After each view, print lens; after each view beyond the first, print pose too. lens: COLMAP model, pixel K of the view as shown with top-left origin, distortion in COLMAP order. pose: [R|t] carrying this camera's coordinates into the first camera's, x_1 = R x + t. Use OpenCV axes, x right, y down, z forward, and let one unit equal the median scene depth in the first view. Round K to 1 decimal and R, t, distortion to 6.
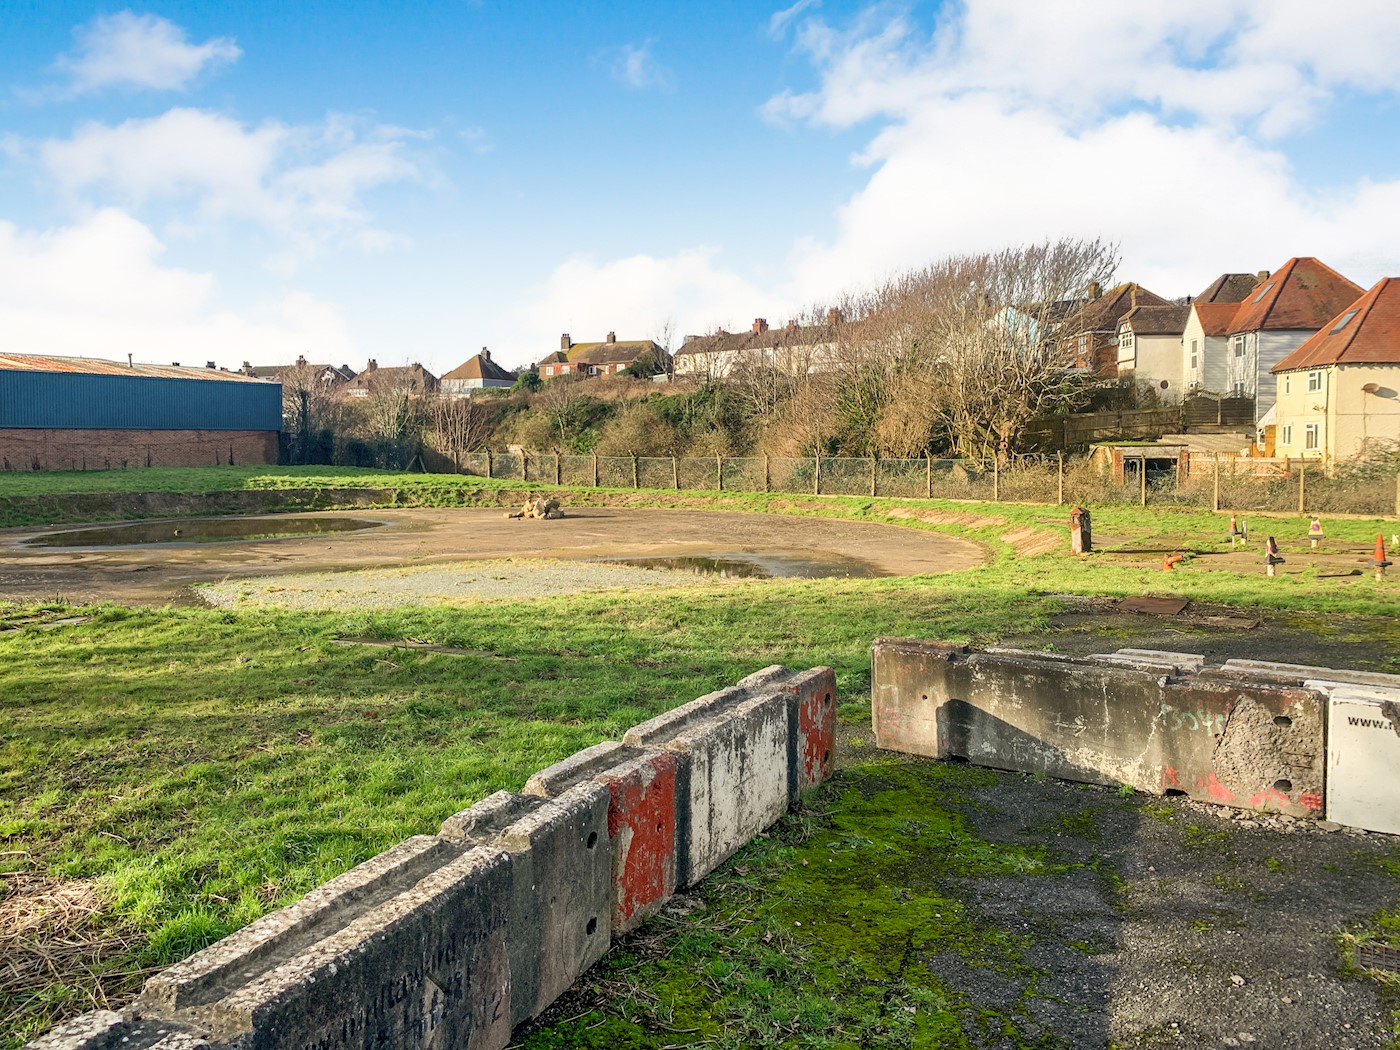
lens RADIAL K [[1072.0, 0, 698.3], [0, 1072.0, 487.0], [0, 0, 1]] dist [0.022169, -0.037121]
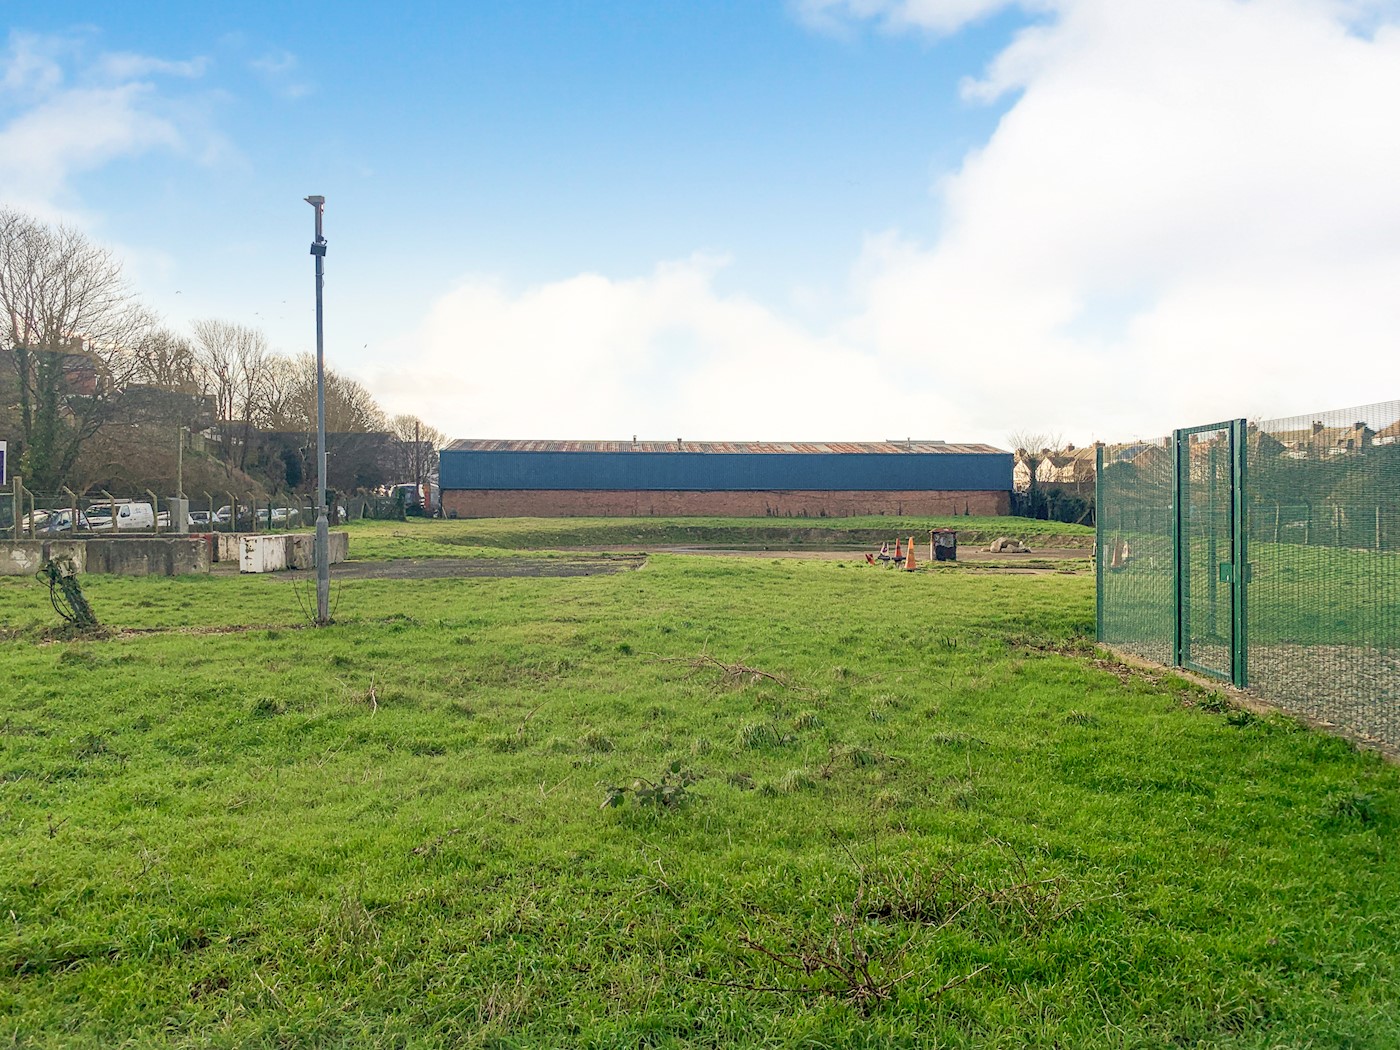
lens RADIAL K [[1056.2, 0, 711.0], [0, 1056.2, 501.8], [0, 0, 1]] dist [0.066518, -0.103257]
pose [[0.557448, -0.005052, -0.830197, 2.674540], [-0.037221, 0.998824, -0.031071, 0.079246], [0.829377, 0.048221, 0.556604, 0.060114]]
